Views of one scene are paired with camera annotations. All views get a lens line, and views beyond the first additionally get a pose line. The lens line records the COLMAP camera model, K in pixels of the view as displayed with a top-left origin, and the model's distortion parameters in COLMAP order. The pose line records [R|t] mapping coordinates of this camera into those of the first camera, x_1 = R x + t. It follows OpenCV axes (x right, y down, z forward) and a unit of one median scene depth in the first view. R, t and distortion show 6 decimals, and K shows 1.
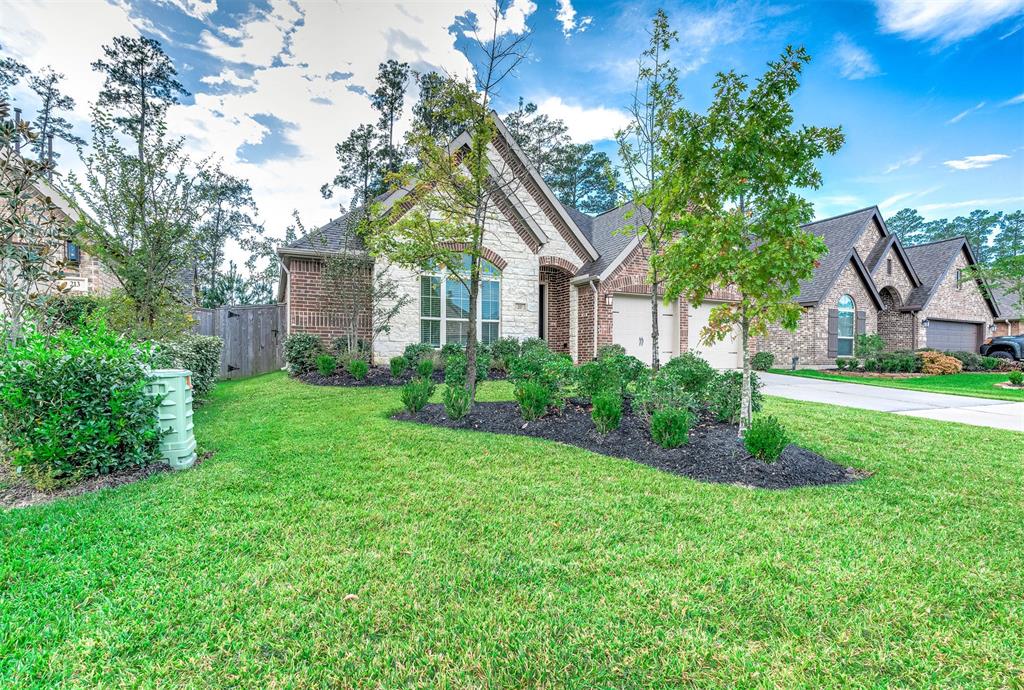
lens RADIAL K [[503.1, 0, 513.8], [0, 503.1, 366.4], [0, 0, 1]] dist [0.020141, 0.000492]
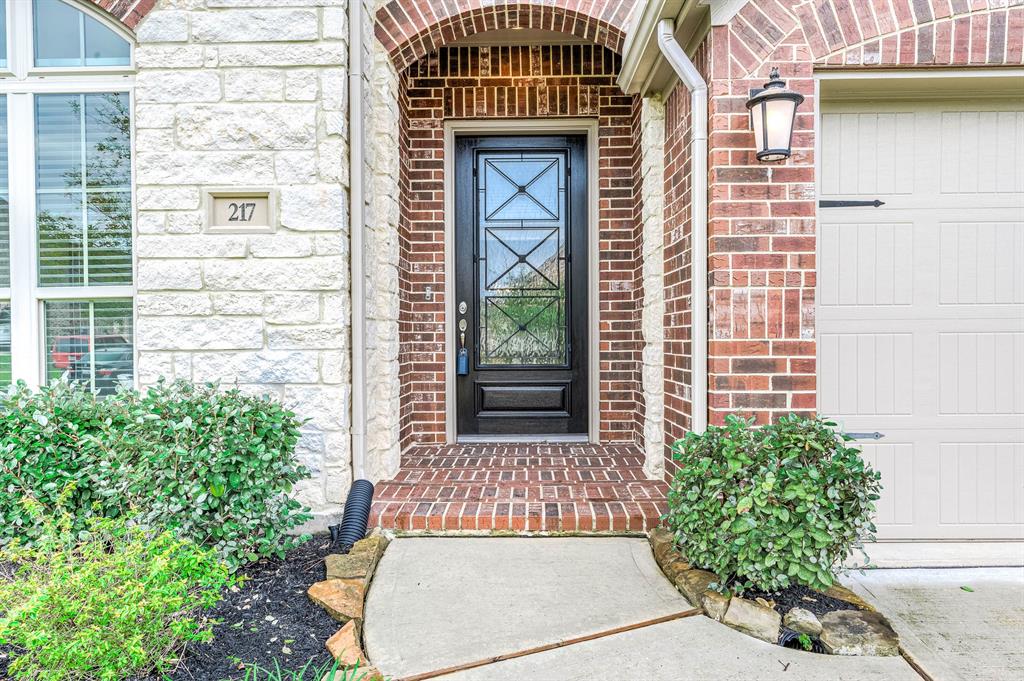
lens RADIAL K [[703.3, 0, 517.8], [0, 703.3, 344.1], [0, 0, 1]] dist [0.003159, -0.003607]
pose [[0.892806, -0.006637, -0.450393, 0.209776], [0.007912, 0.999968, 0.000948, -0.062634], [0.450372, -0.004410, 0.892830, 0.750663]]
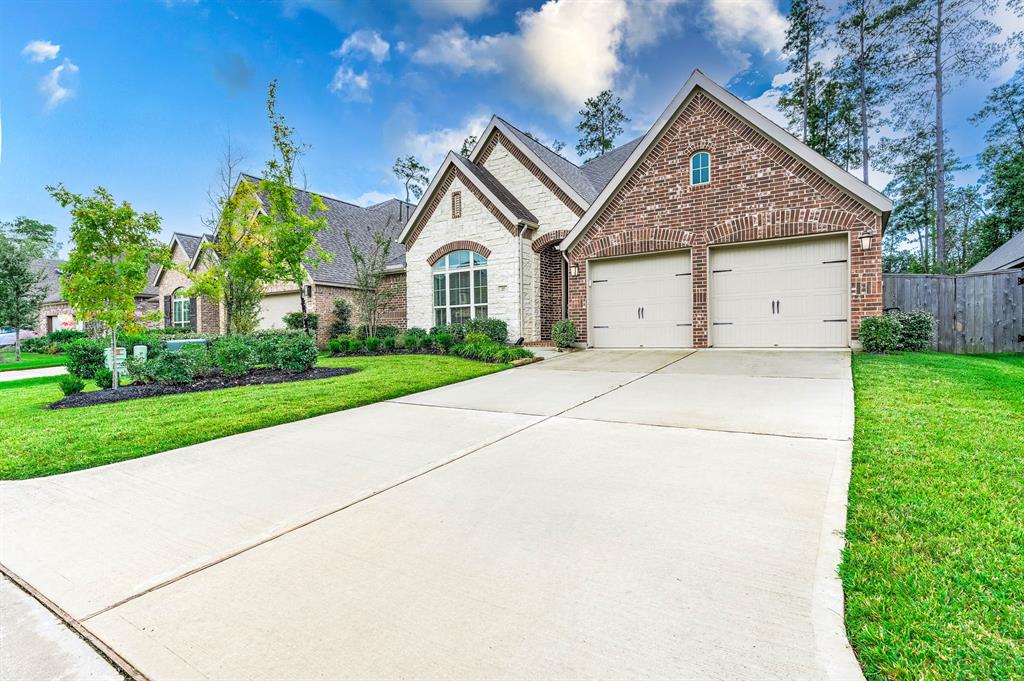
lens RADIAL K [[488.5, 0, 514.3], [0, 488.5, 340.6], [0, 0, 1]] dist [0.002613, 0.000258]
pose [[0.509851, -0.003180, -0.860257, 0.852652], [0.010125, 0.999946, 0.002304, -0.010002], [0.860203, -0.009885, 0.509856, 0.454622]]
